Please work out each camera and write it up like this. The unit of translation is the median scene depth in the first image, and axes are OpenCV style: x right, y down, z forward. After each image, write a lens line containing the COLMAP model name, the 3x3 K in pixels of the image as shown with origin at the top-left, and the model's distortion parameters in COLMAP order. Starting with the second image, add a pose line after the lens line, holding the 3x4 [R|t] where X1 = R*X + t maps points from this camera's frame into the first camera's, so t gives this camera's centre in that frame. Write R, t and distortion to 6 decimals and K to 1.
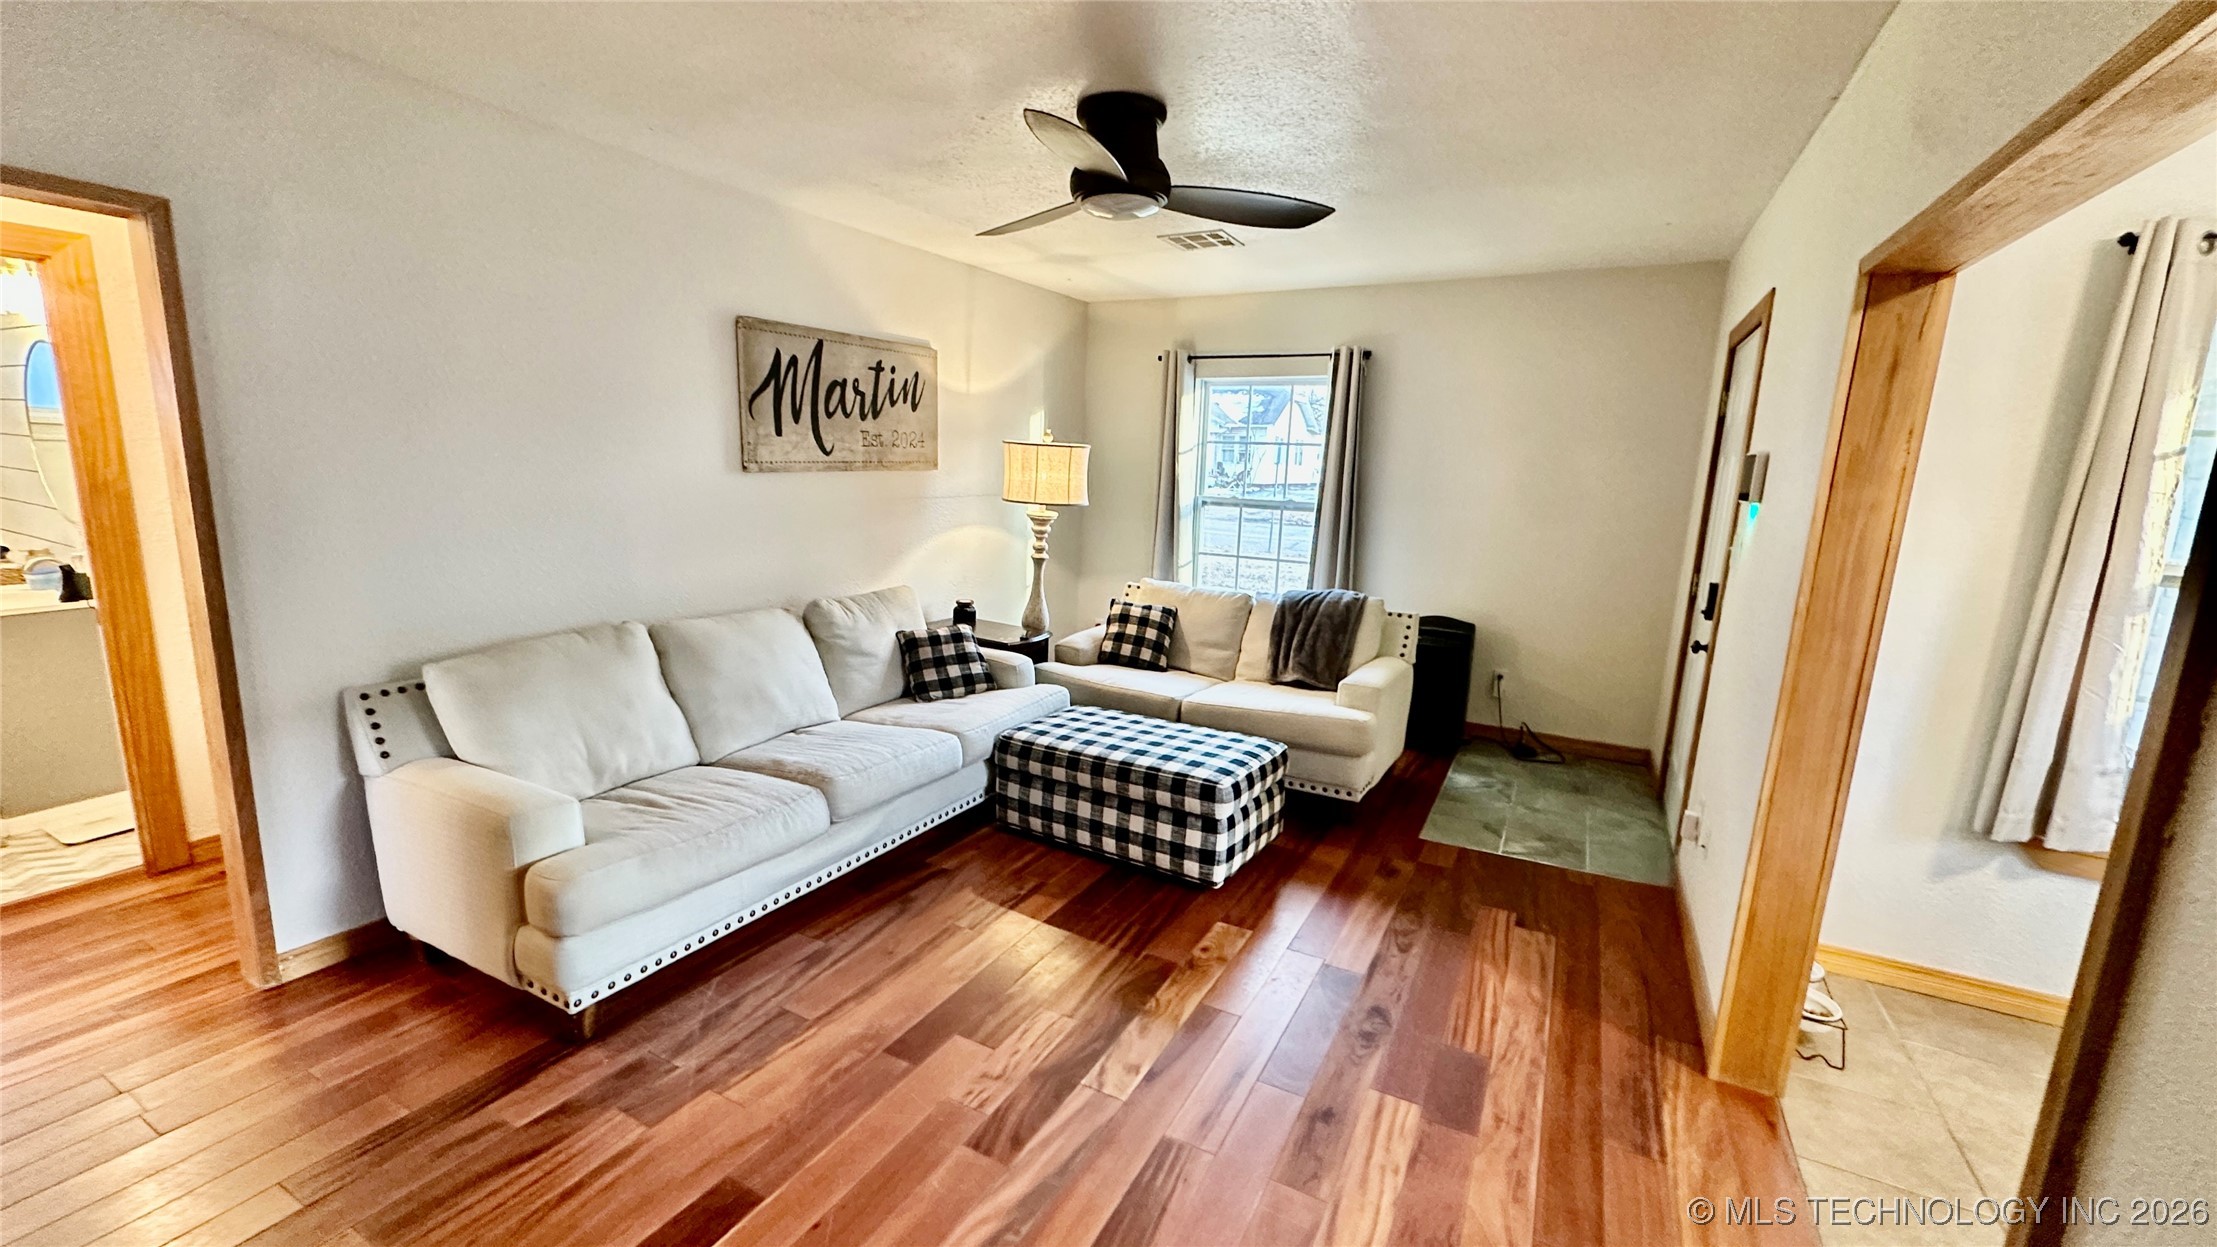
lens RADIAL K [[885.0, 0, 1104.0], [0, 885.0, 621.1], [0, 0, 1]] dist [-0.005632, 0.000113]
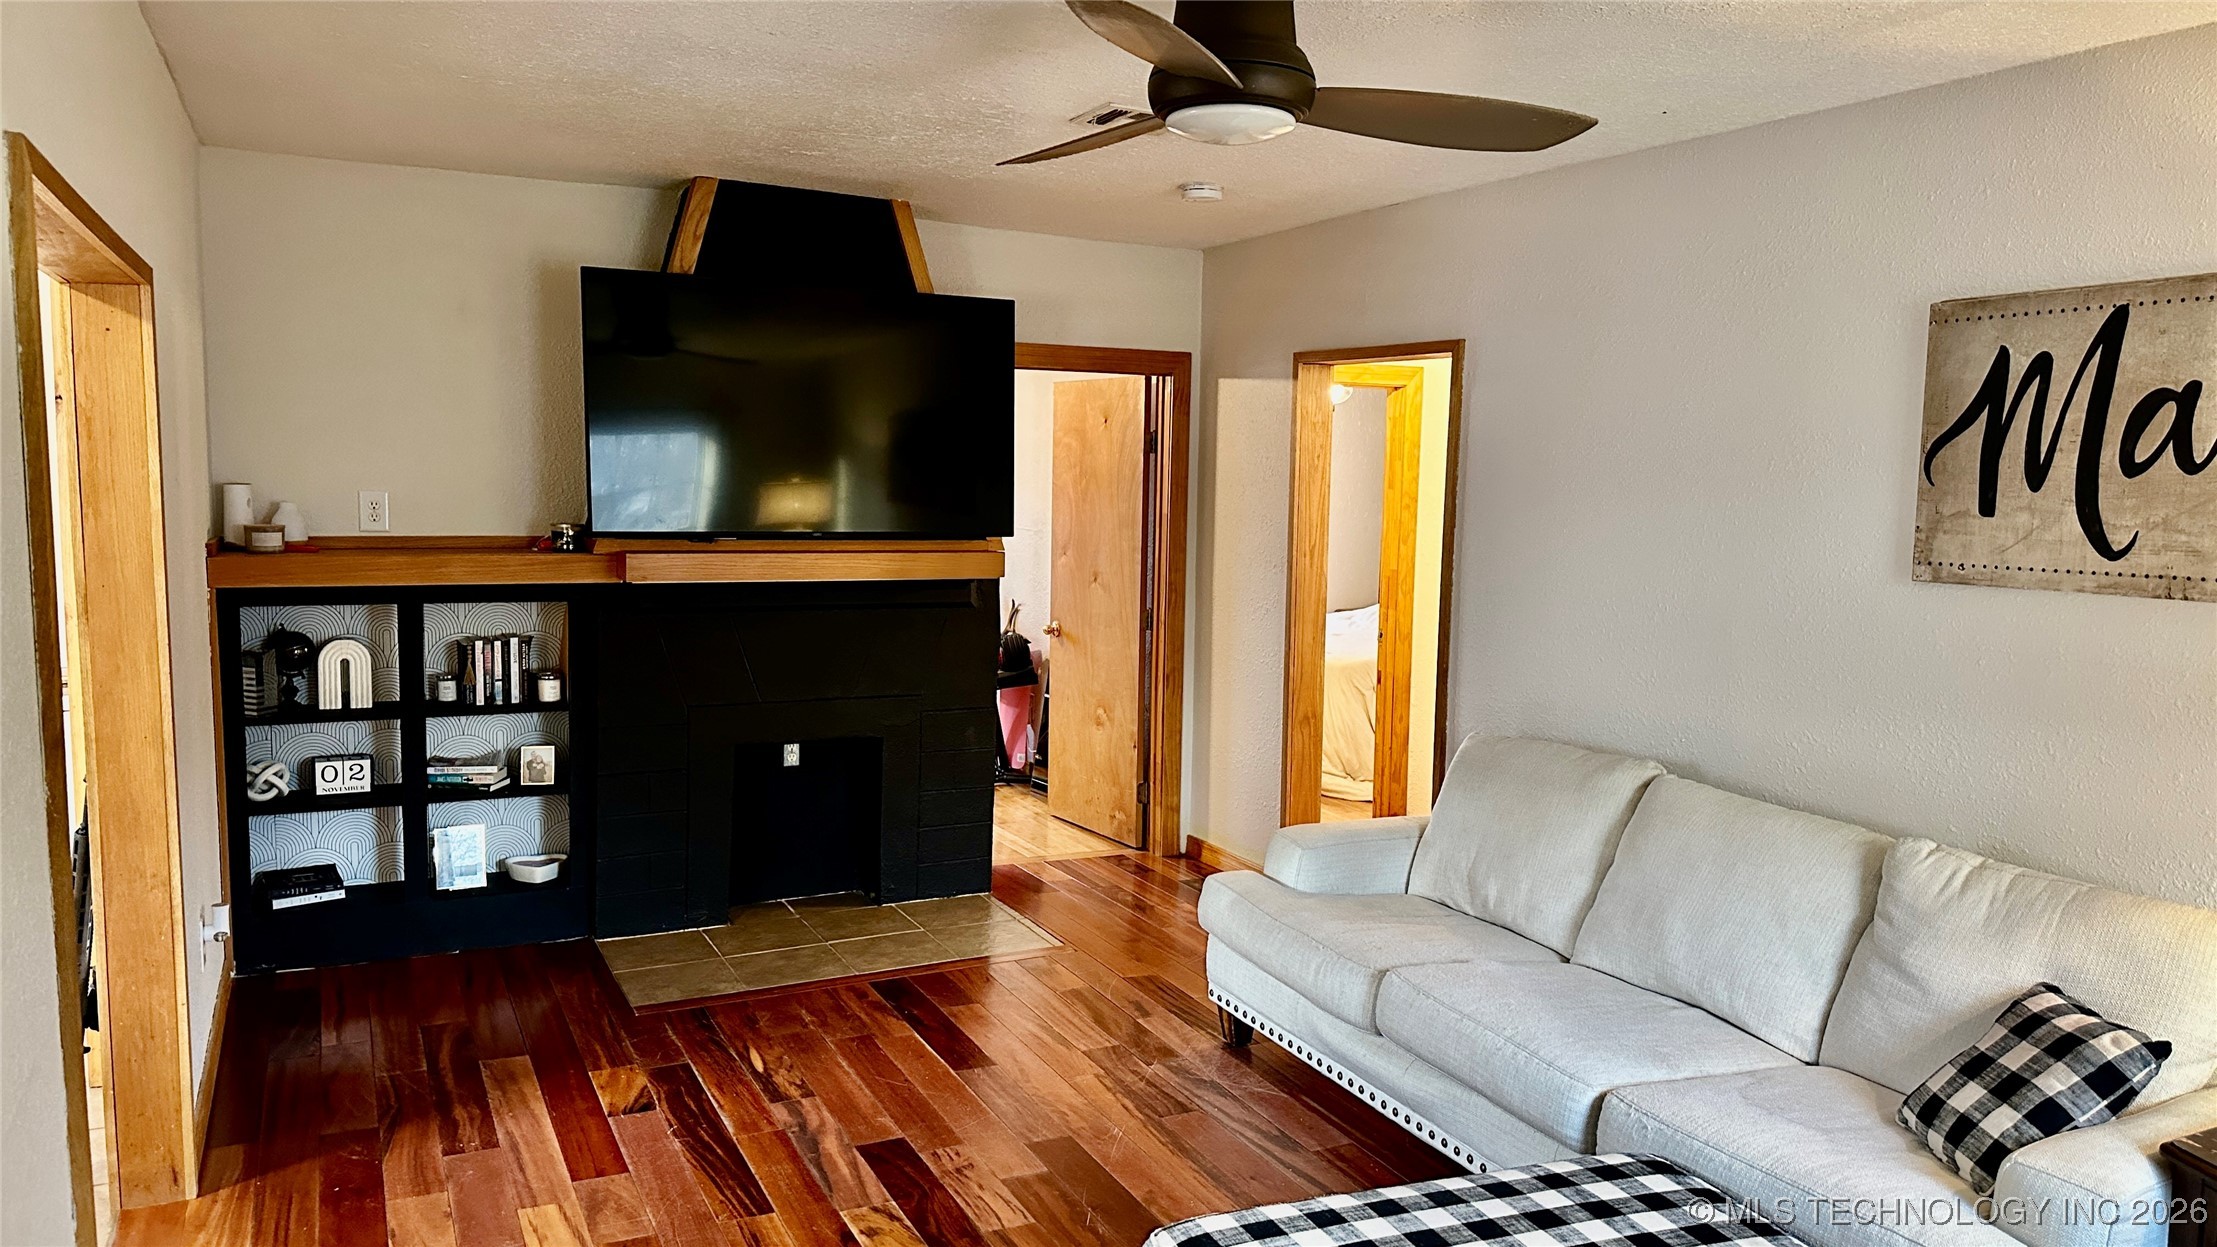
lens RADIAL K [[1534.5, 0, 1108.5], [0, 1534.5, 623.5], [0, 0, 1]] dist [0.064743, -0.076584]
pose [[-0.568649, 0.046673, -0.821255, 0.667717], [-0.183657, 0.965983, 0.182064, -0.224929], [0.801816, 0.254360, -0.540733, 1.120202]]
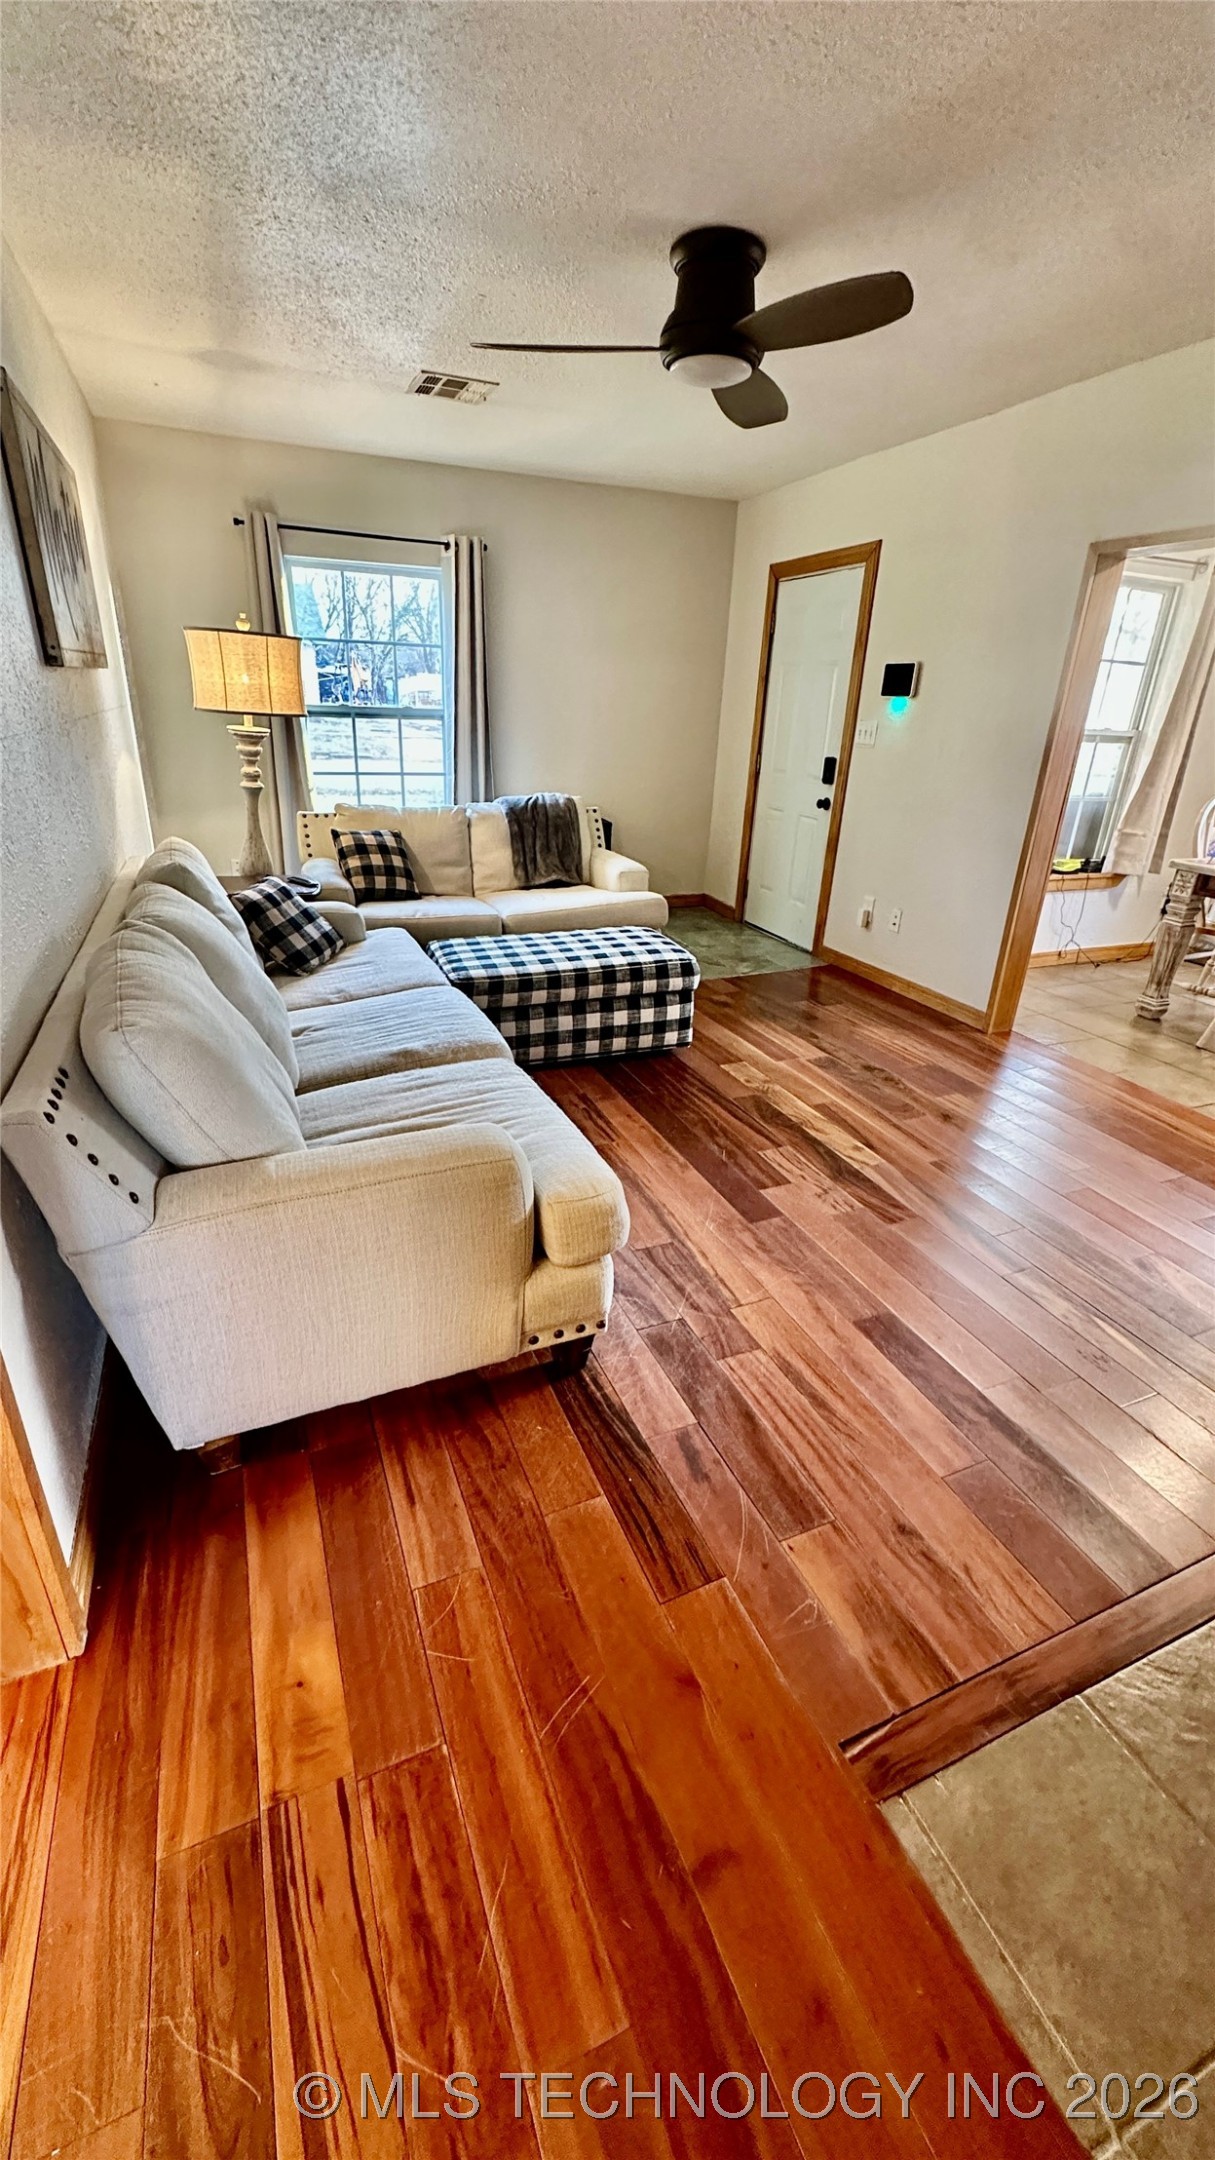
lens RADIAL K [[875.5, 0, 616.9], [0, 875.5, 1071.1], [0, 0, 1]] dist [-0.000719, -0.000019]
pose [[0.611309, -0.319744, 0.723923, -0.690089], [0.127941, 0.942643, 0.308310, -0.040662], [-0.780982, -0.095853, 0.617155, 0.286042]]
